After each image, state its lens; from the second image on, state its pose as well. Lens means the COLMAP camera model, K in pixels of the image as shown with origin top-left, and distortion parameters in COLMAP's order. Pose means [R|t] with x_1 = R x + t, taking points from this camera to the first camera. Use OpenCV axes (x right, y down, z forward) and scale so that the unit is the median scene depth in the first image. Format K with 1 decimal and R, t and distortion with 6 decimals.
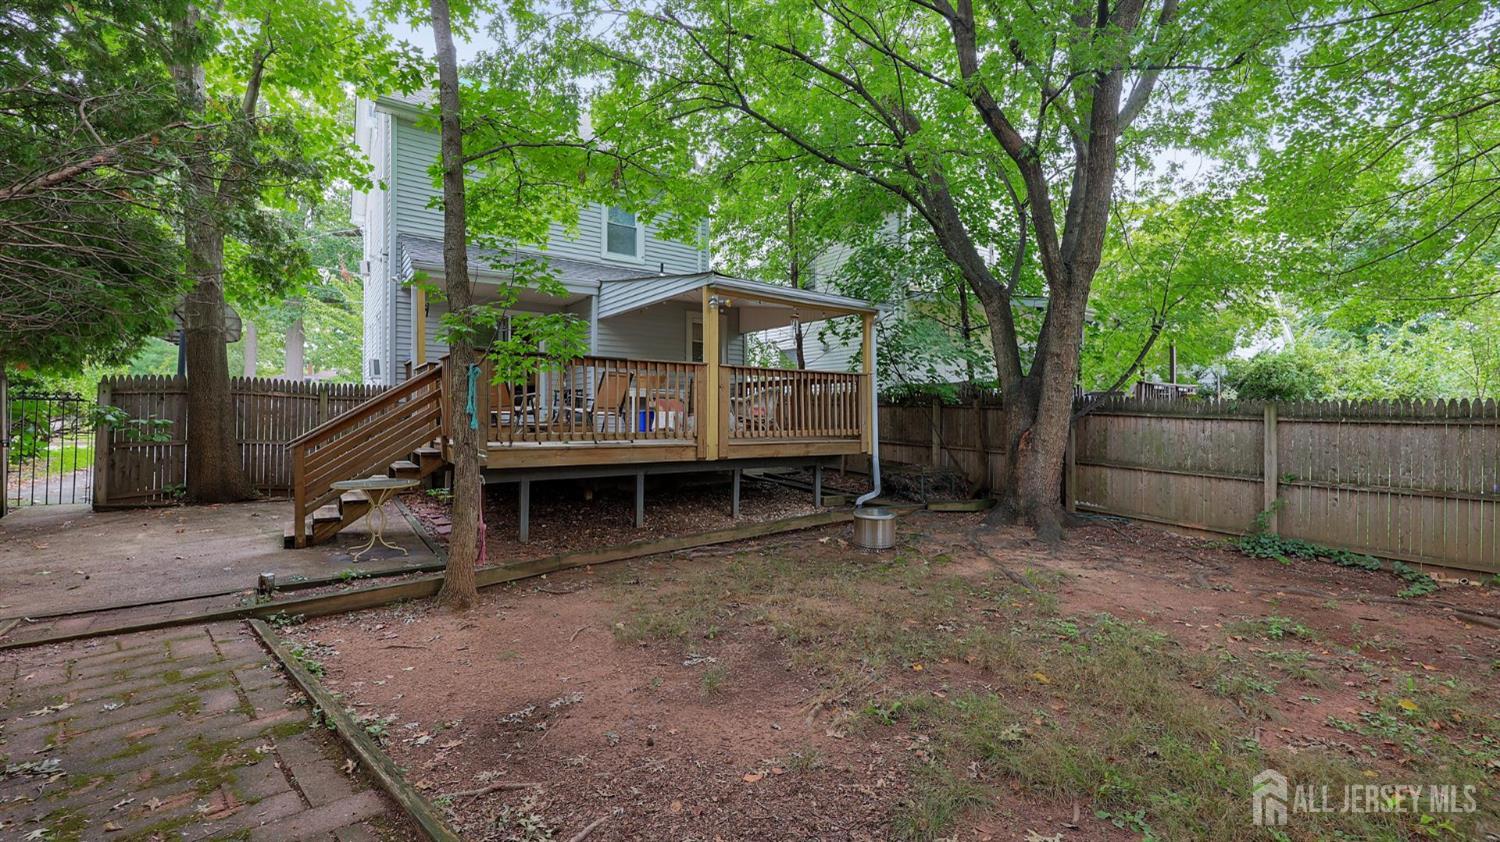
lens RADIAL K [[610.4, 0, 752.8], [0, 610.4, 411.4], [0, 0, 1]] dist [-0.001074, -0.000292]
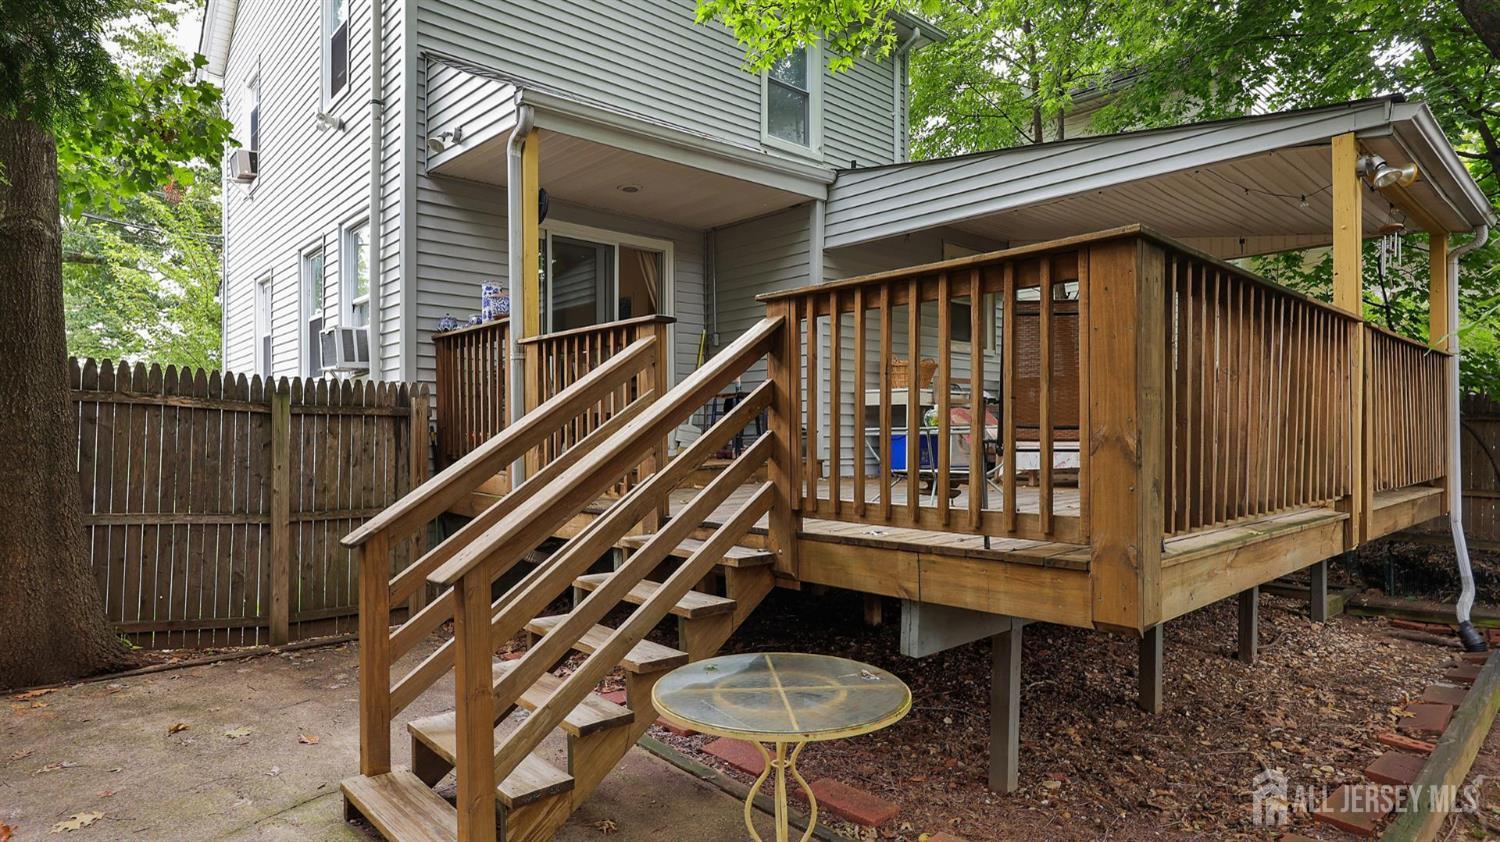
lens RADIAL K [[812.5, 0, 749.0], [0, 812.5, 424.7], [0, 0, 1]] dist [0.000629, 0.000026]
pose [[0.993535, -0.010262, 0.113065, -0.473514], [0.011162, 0.999911, -0.007324, -0.004586], [-0.112980, 0.008538, 0.993561, 0.425296]]
